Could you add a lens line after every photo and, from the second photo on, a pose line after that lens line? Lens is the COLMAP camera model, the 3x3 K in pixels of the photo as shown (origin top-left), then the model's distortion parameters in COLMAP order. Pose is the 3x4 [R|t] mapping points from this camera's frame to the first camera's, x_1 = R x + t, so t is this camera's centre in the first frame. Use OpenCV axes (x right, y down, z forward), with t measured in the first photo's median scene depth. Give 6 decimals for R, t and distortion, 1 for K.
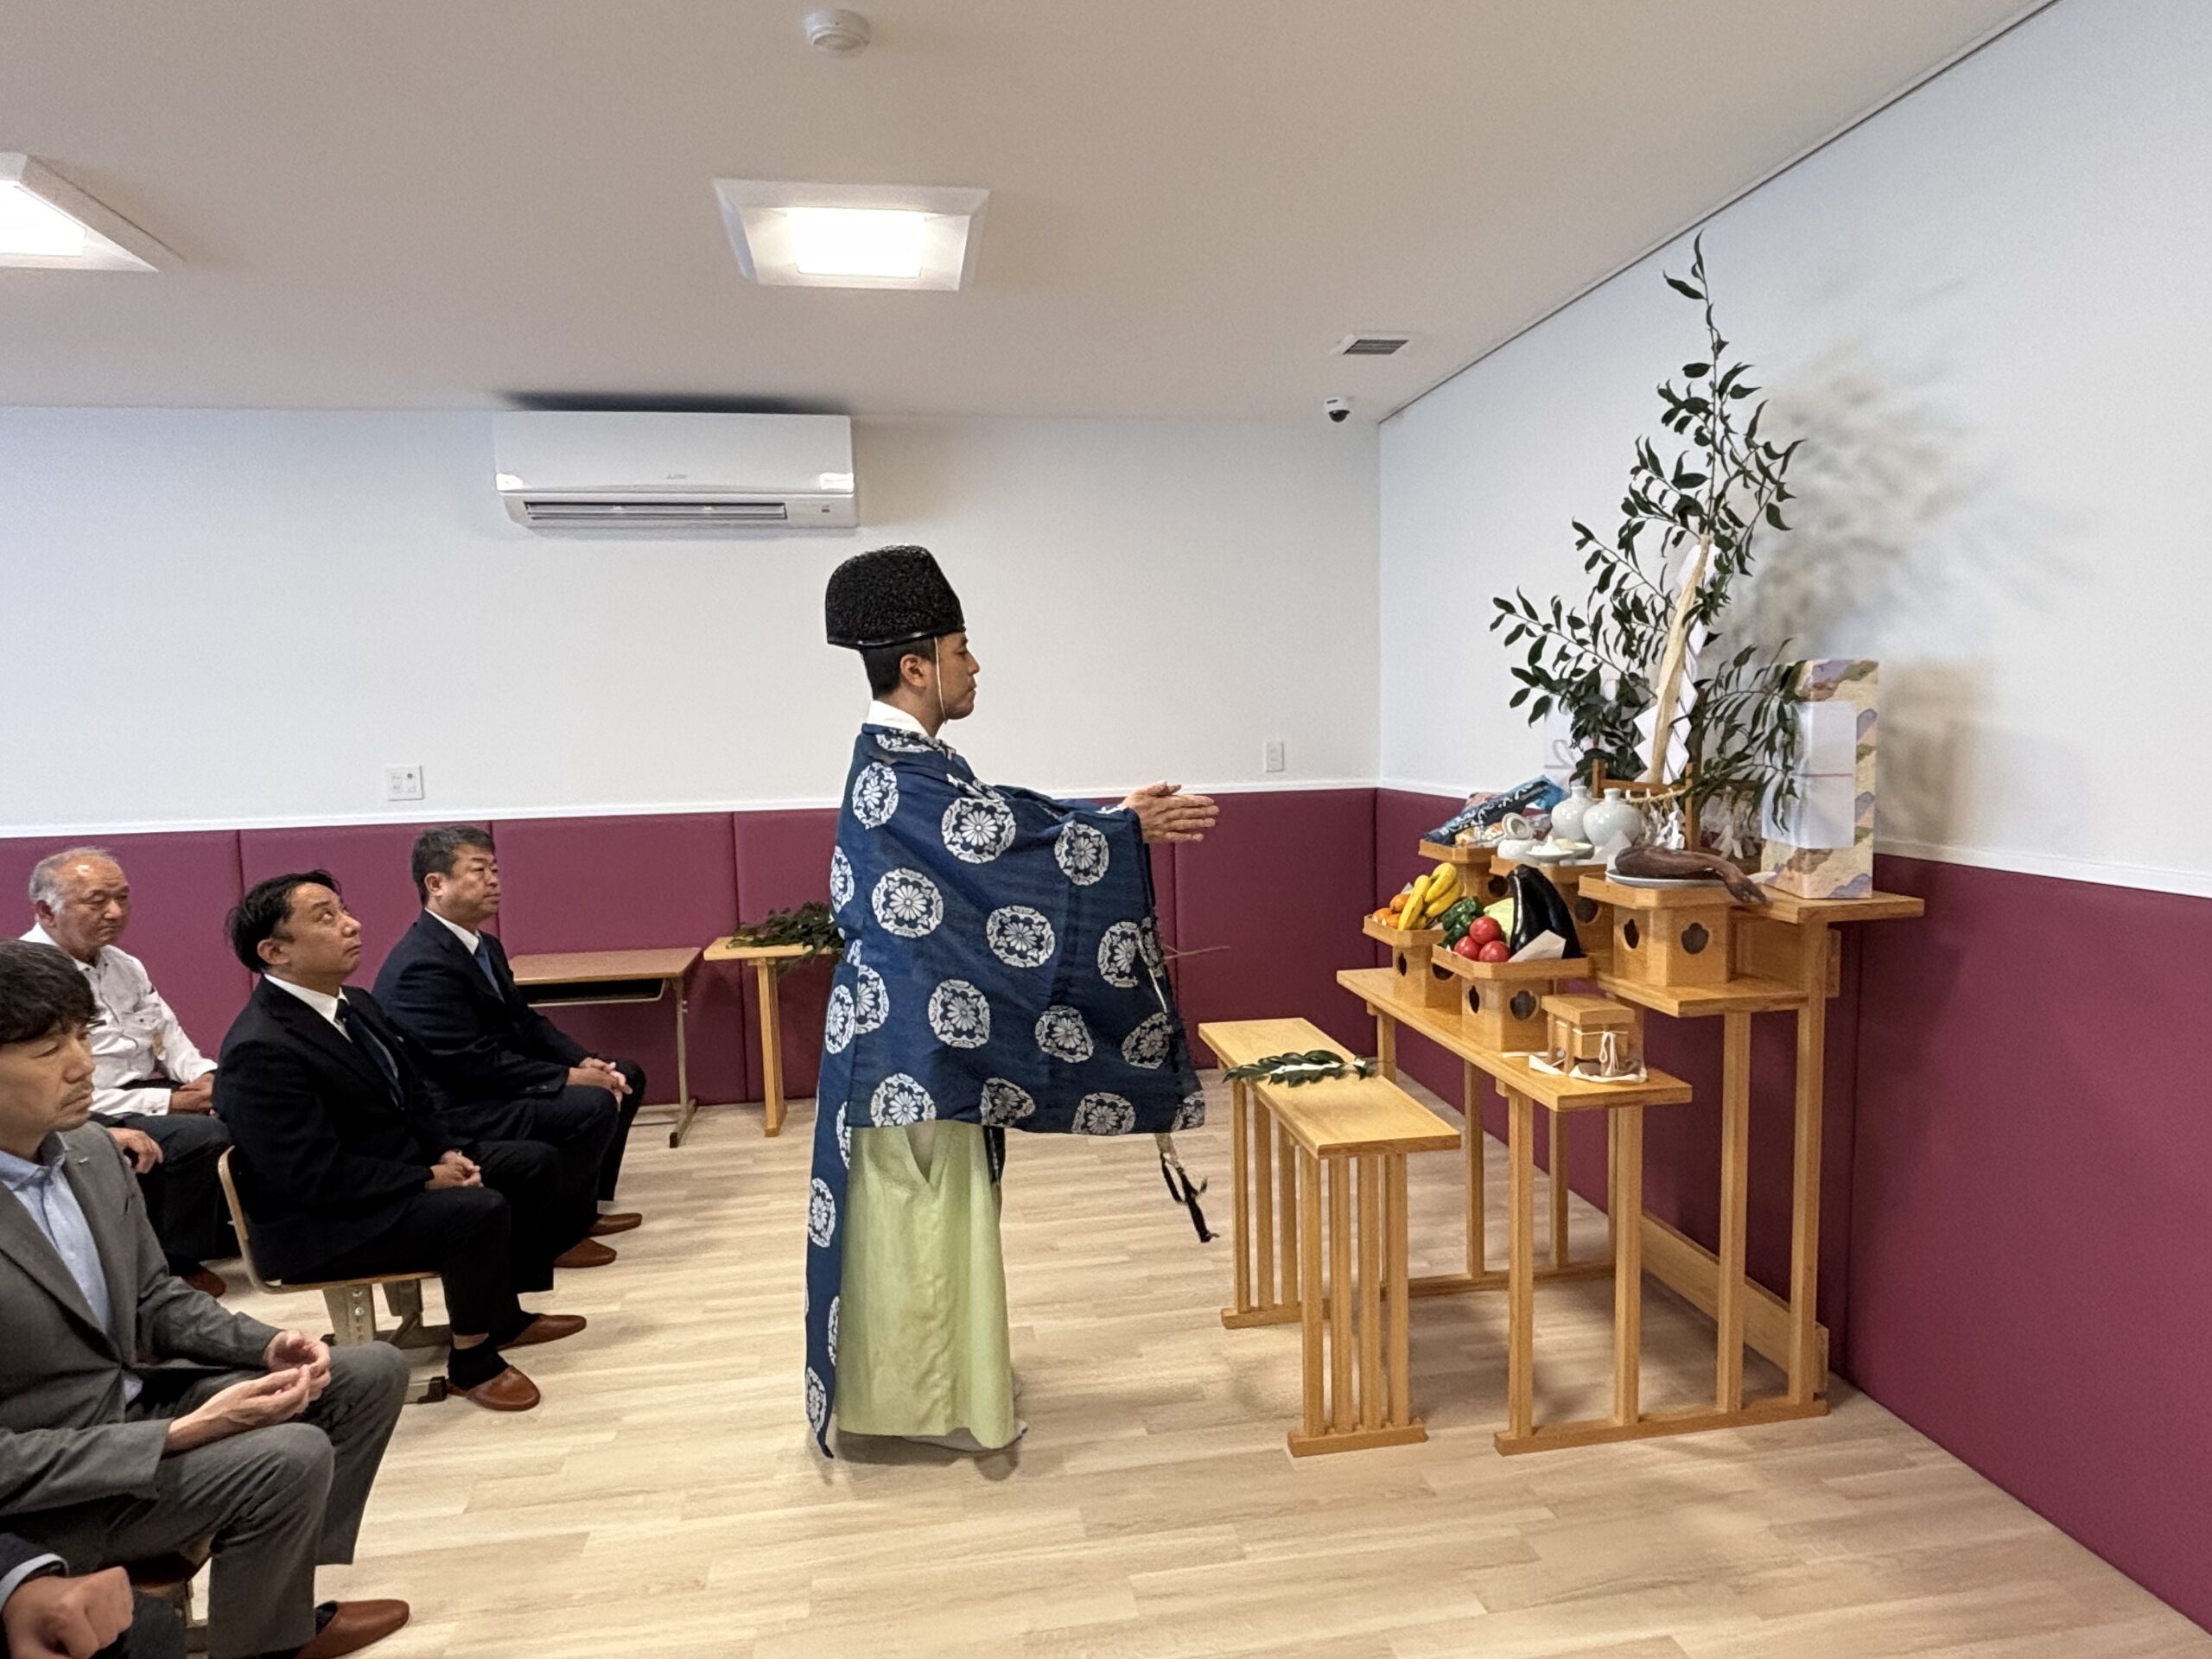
lens RADIAL K [[1277.3, 0, 1103.1], [0, 1277.3, 833.6], [0, 0, 1]] dist [0.001716, -0.002935]
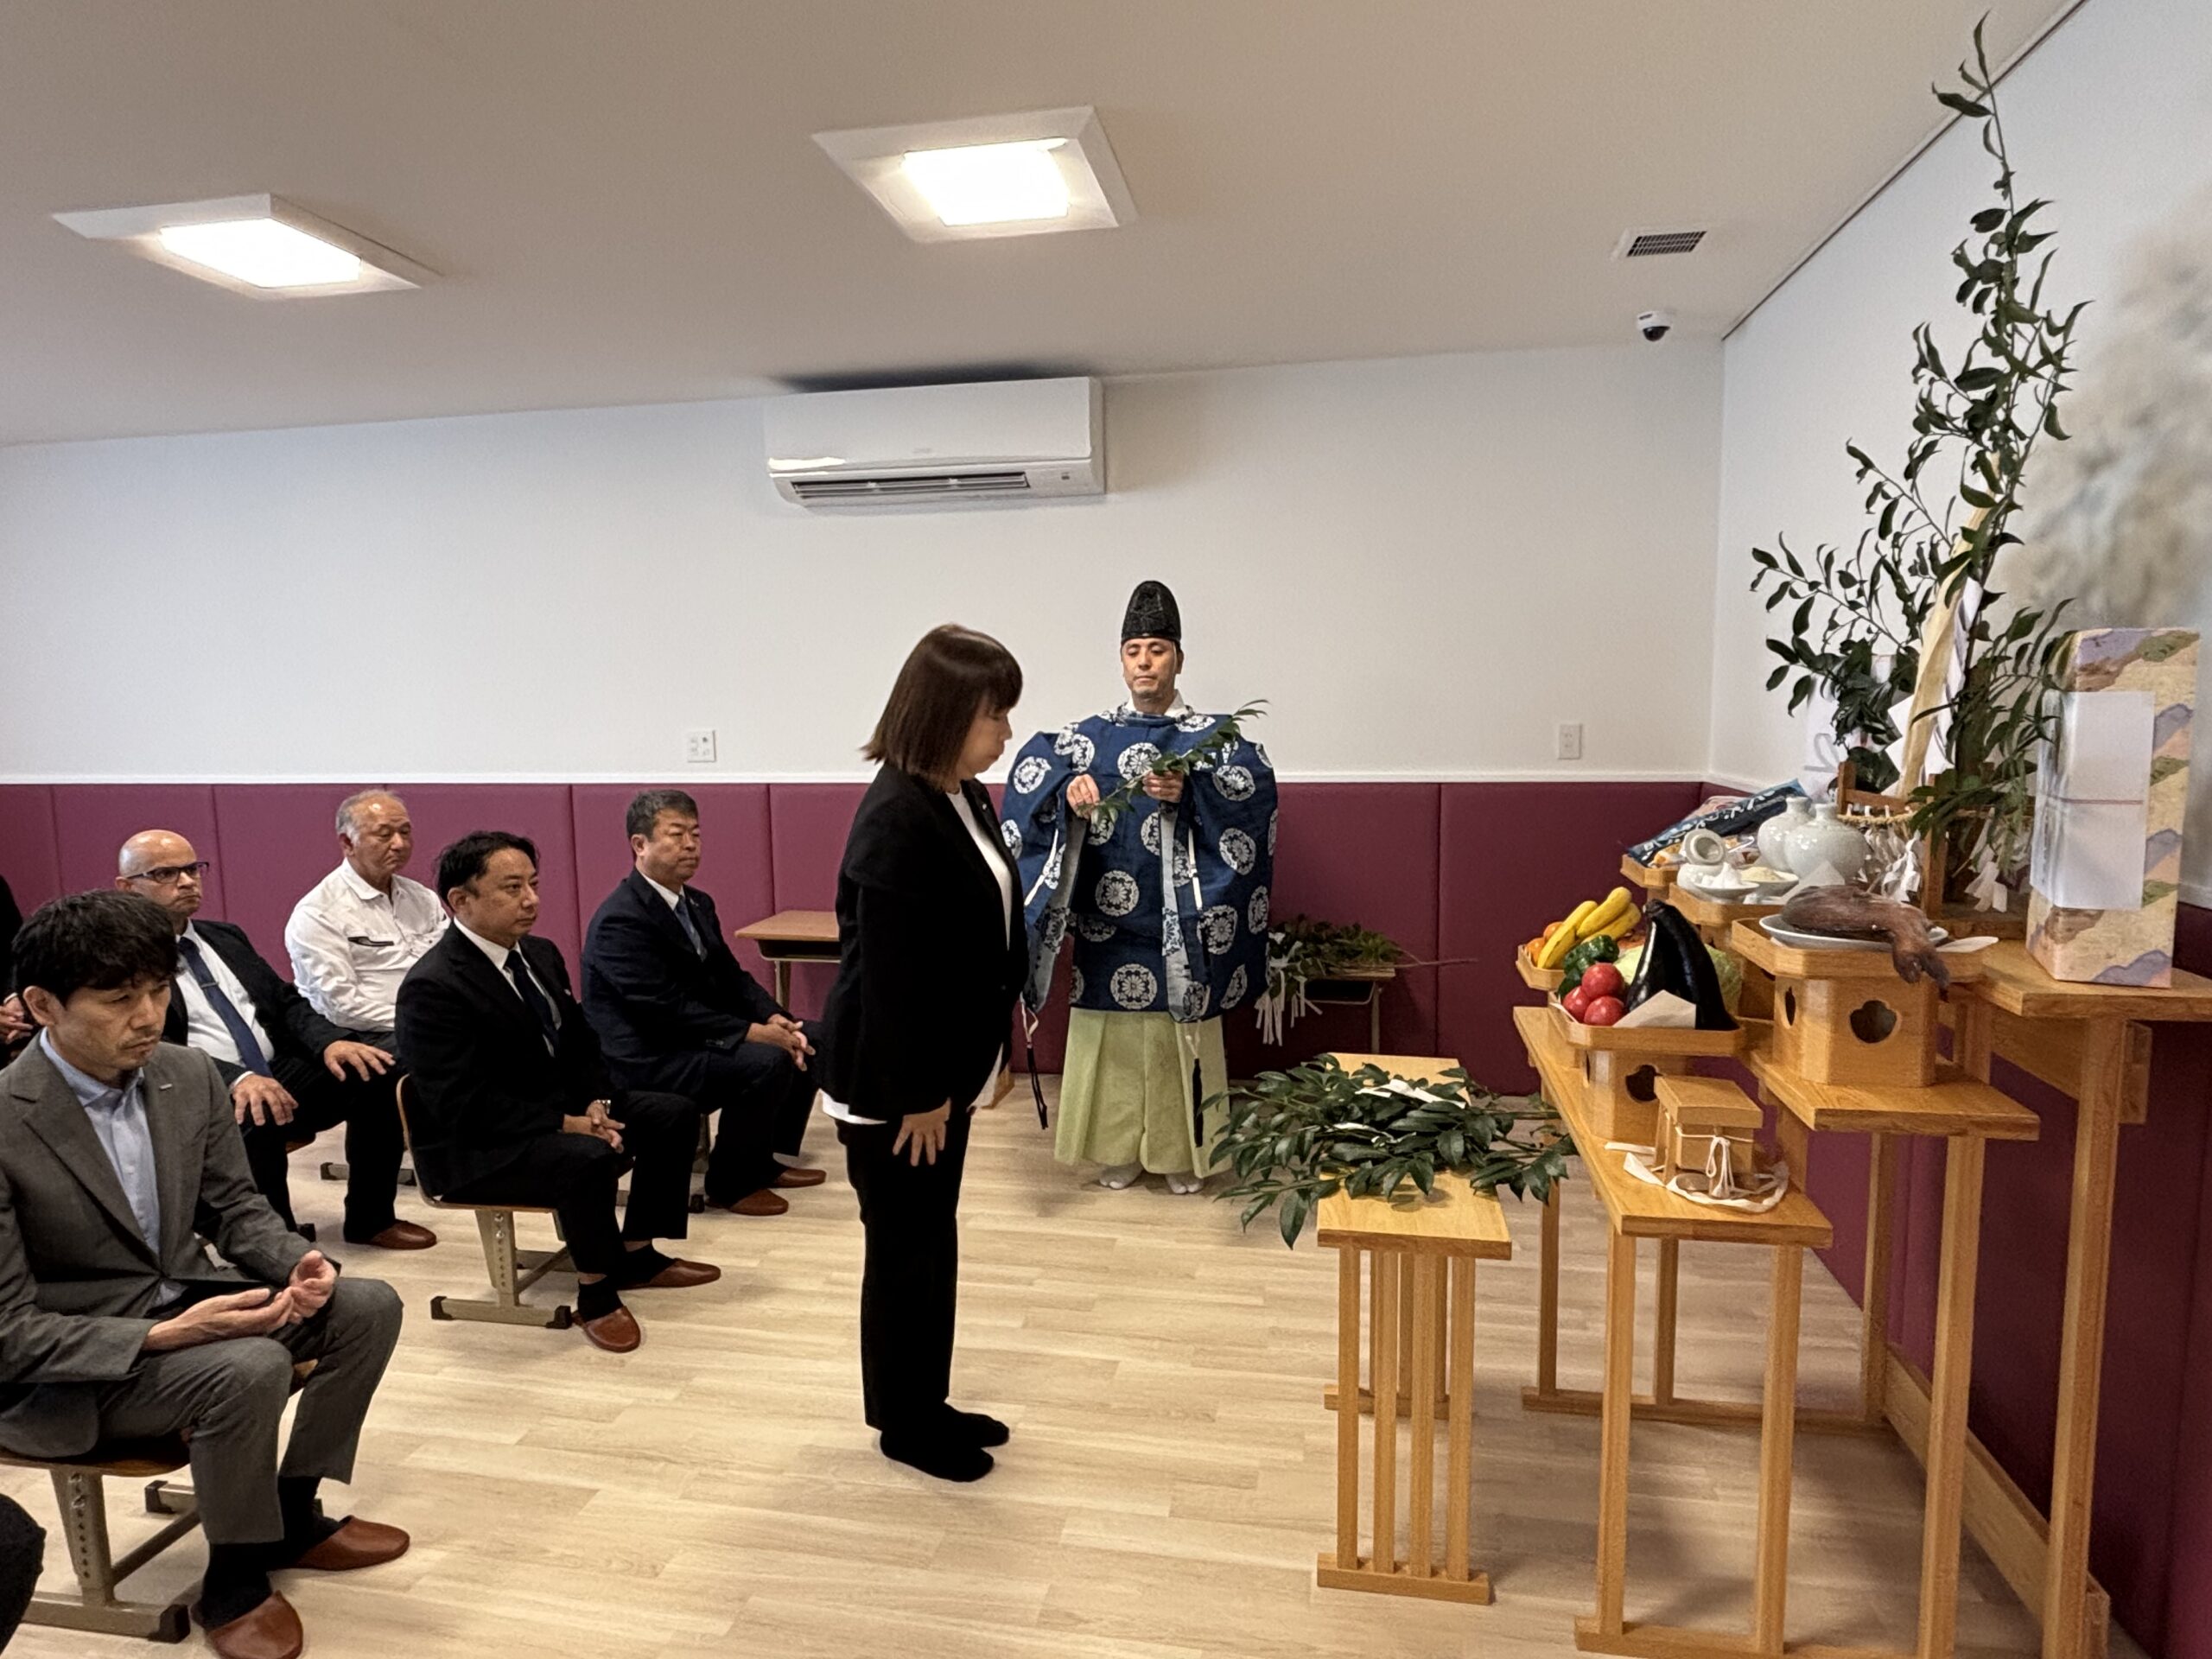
lens RADIAL K [[1277.3, 0, 1100.7], [0, 1277.3, 832.7], [0, 0, 1]] dist [0.001716, -0.002935]
pose [[0.938792, 0.049581, -0.340897, 0.255527], [-0.041790, 0.998671, 0.030164, -0.023131], [0.341940, -0.014072, 0.939616, 0.157585]]
